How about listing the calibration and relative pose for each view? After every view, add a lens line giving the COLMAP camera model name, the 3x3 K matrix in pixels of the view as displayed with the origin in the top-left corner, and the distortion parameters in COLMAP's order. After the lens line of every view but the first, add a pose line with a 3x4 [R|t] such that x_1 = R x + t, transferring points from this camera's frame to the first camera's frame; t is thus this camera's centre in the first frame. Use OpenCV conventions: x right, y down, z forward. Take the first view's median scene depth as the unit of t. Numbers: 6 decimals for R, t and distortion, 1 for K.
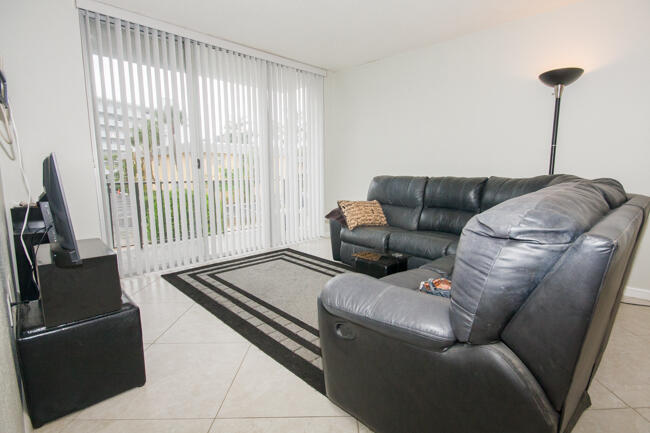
lens RADIAL K [[316.5, 0, 325.0], [0, 316.5, 216.5], [0, 0, 1]] dist [-0.000249, -0.000127]
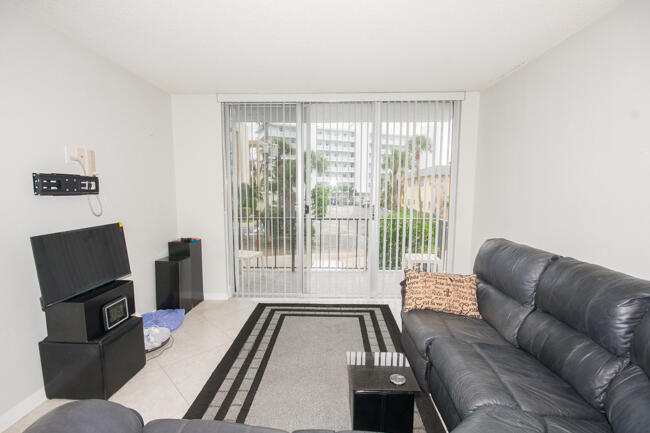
lens RADIAL K [[301.4, 0, 325.0], [0, 301.4, 216.5], [0, 0, 1]] dist [-0.001521, -0.000653]
pose [[0.708121, 0.073659, -0.702239, 0.425779], [-0.107762, 0.994167, -0.004385, -0.158177], [0.697820, 0.078779, 0.711928, 0.308902]]
